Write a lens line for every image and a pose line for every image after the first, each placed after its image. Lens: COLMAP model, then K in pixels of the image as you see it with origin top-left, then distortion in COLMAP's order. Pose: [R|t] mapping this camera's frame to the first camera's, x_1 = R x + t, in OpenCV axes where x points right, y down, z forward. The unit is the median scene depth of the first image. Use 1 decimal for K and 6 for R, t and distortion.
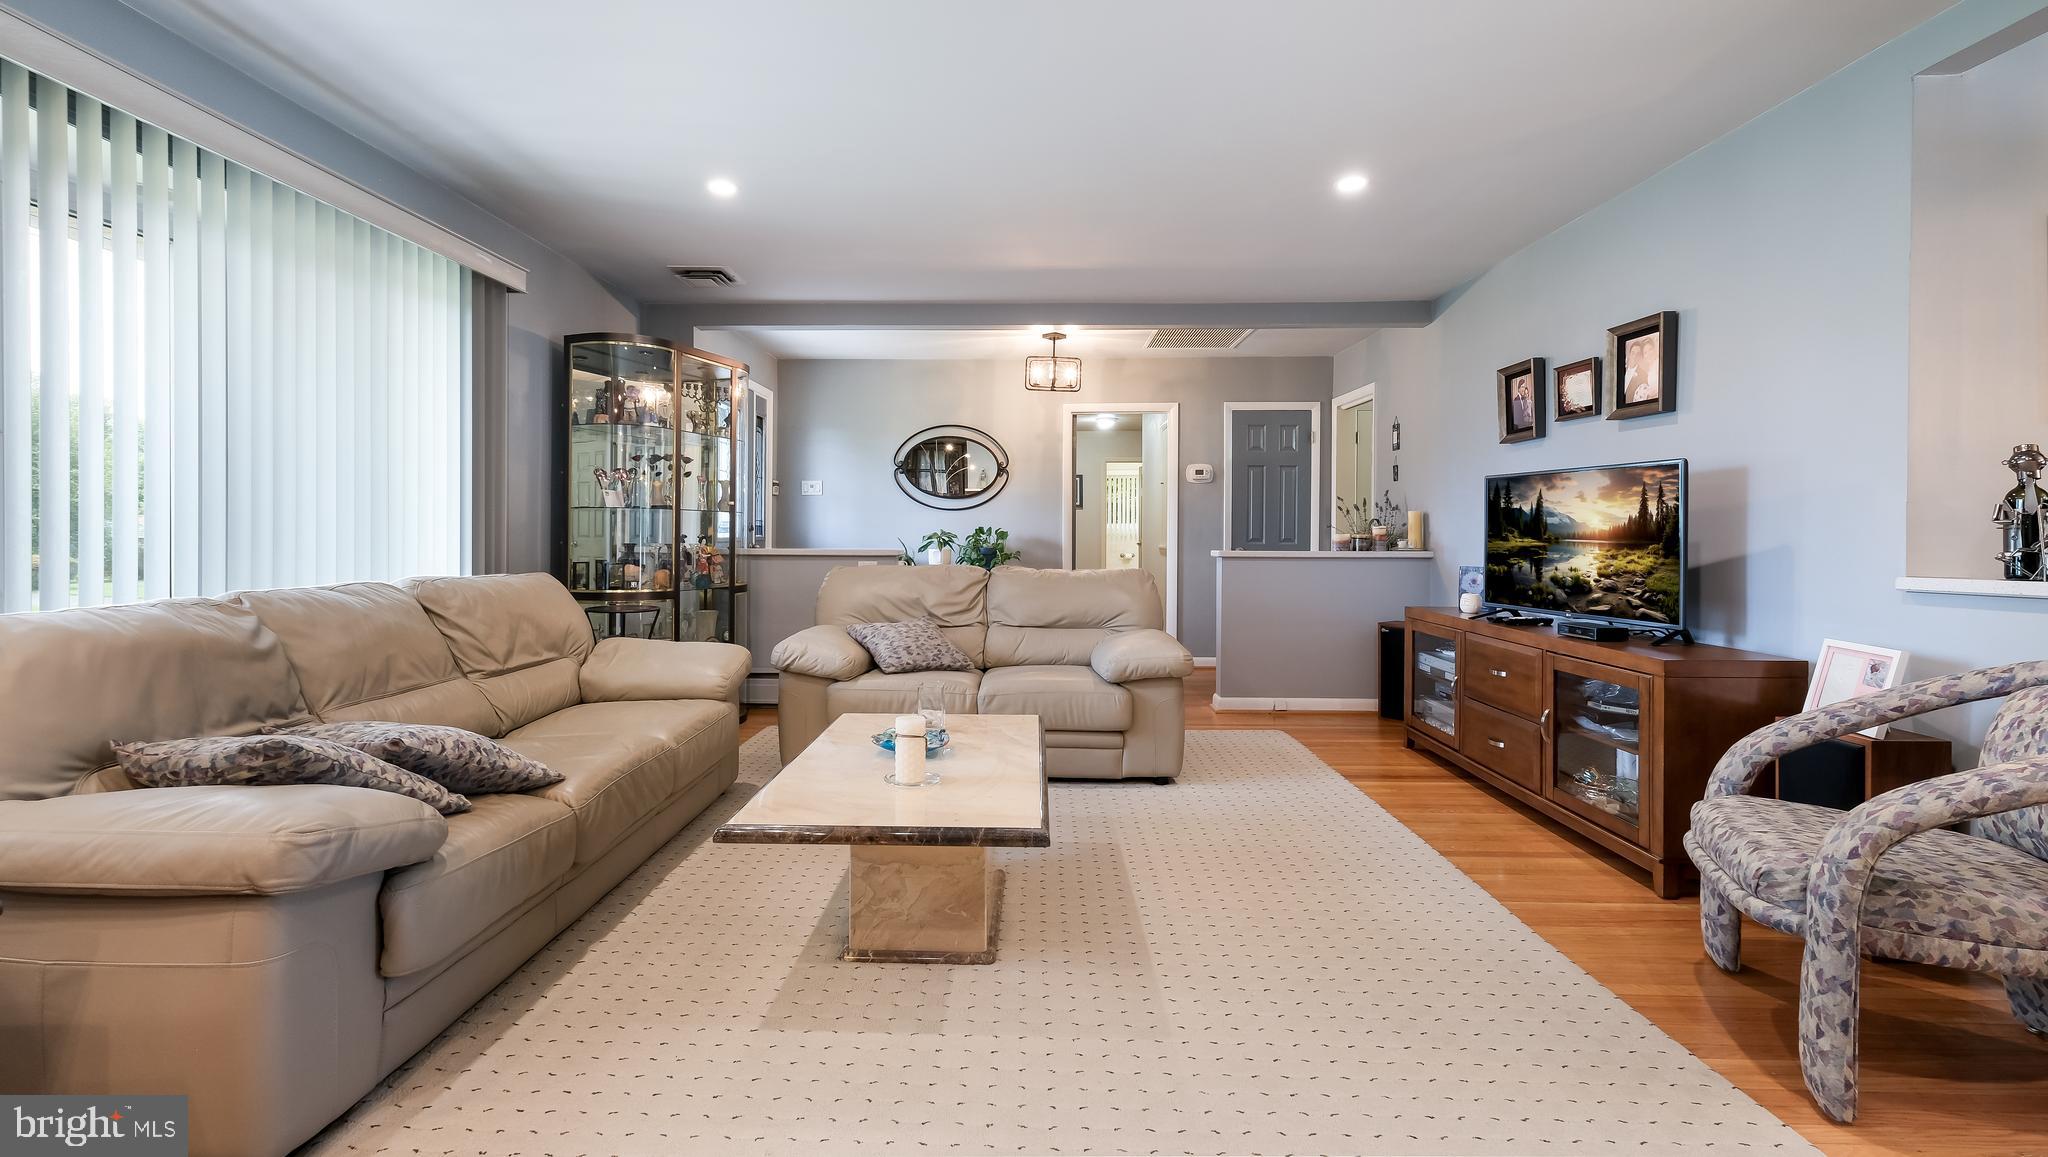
lens RADIAL K [[895.5, 0, 1003.5], [0, 895.5, 541.9], [0, 0, 1]] dist [0.000590, 0.000005]
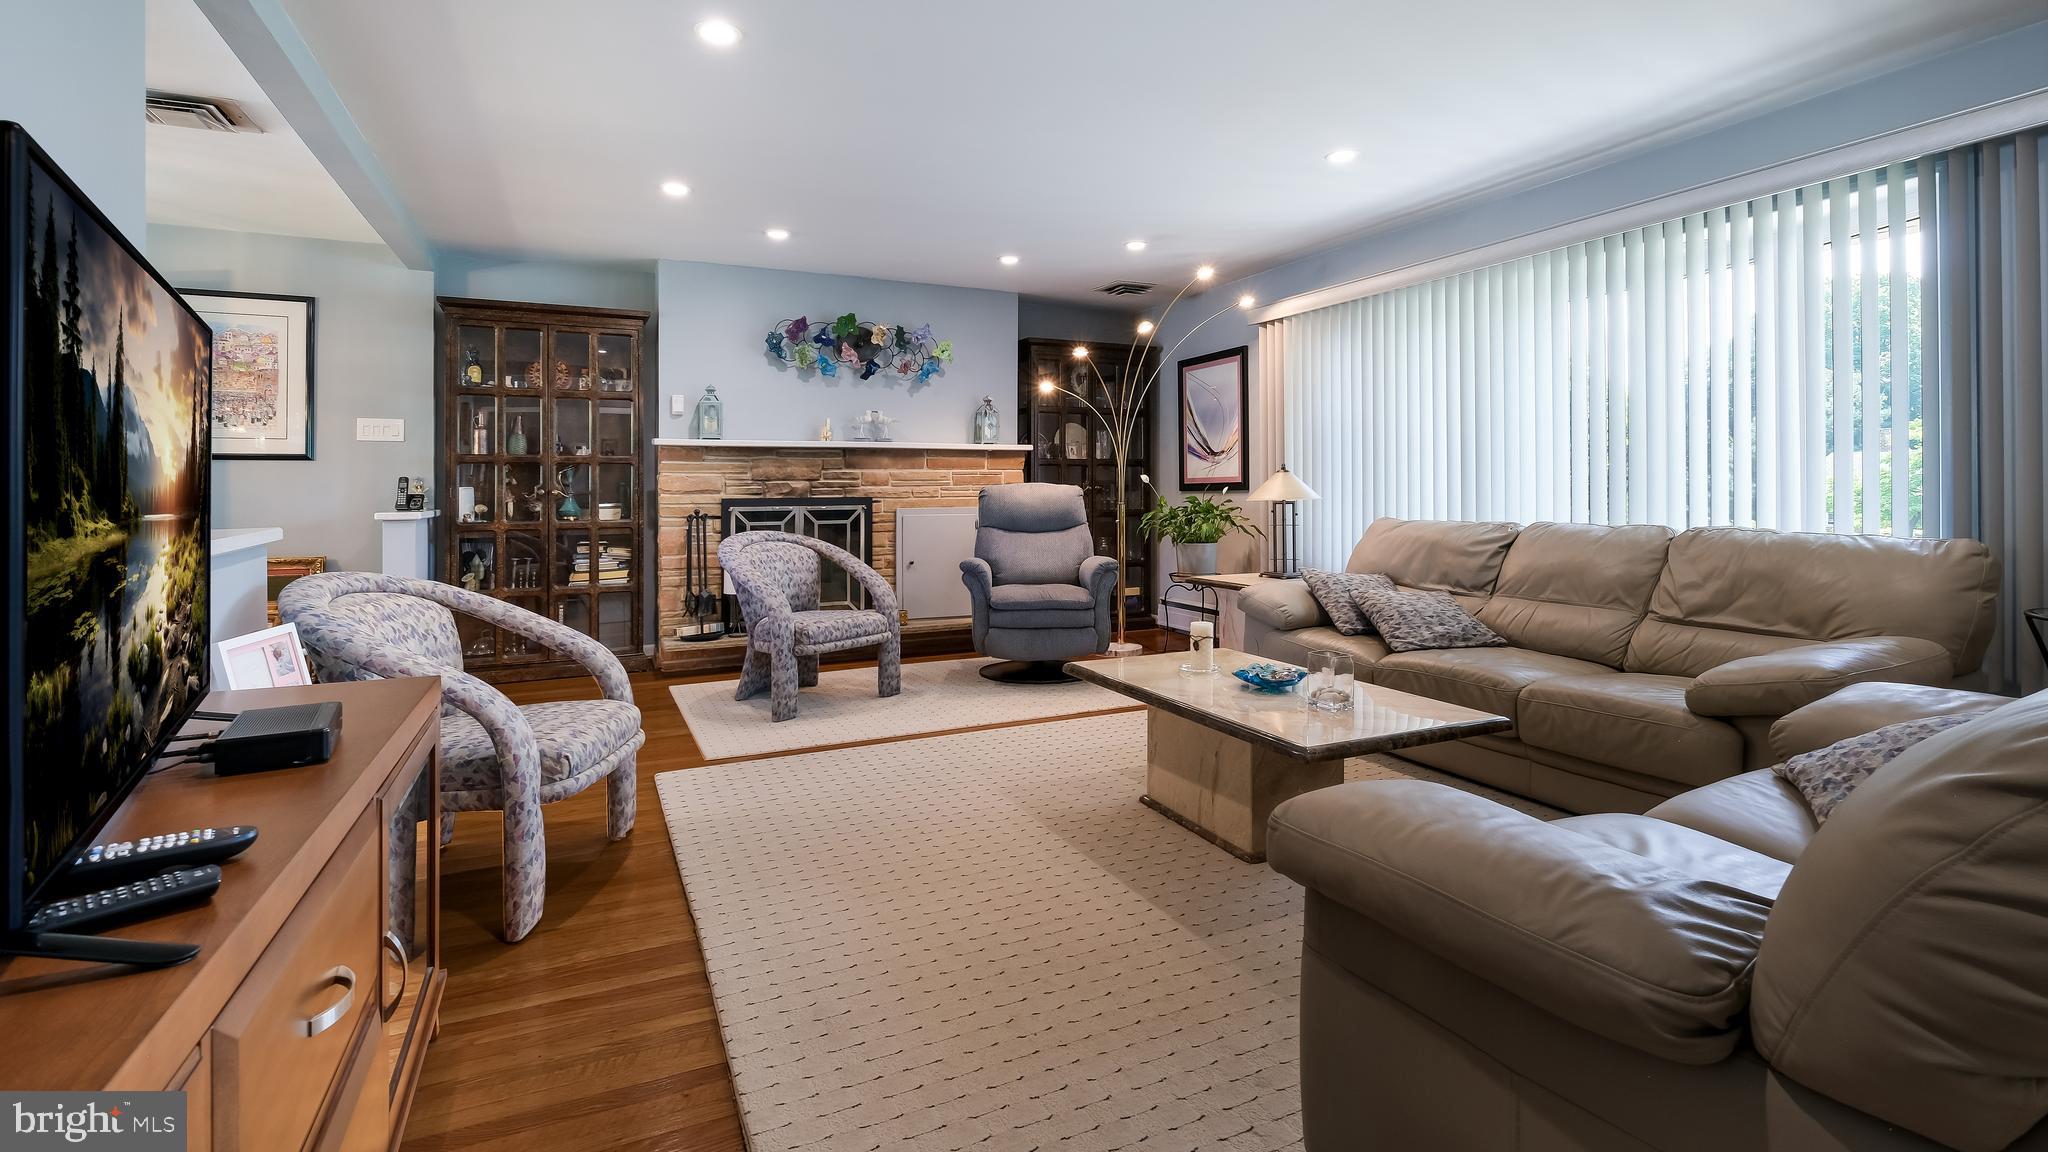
lens RADIAL K [[918.7, 0, 1024.9], [0, 918.7, 482.9], [0, 0, 1]] dist [-0.000119, -0.000147]
pose [[-0.885902, 0.001684, -0.463869, 0.483901], [-0.000430, 0.999990, 0.004452, -0.014051], [0.463872, 0.004143, -0.885893, 1.301367]]
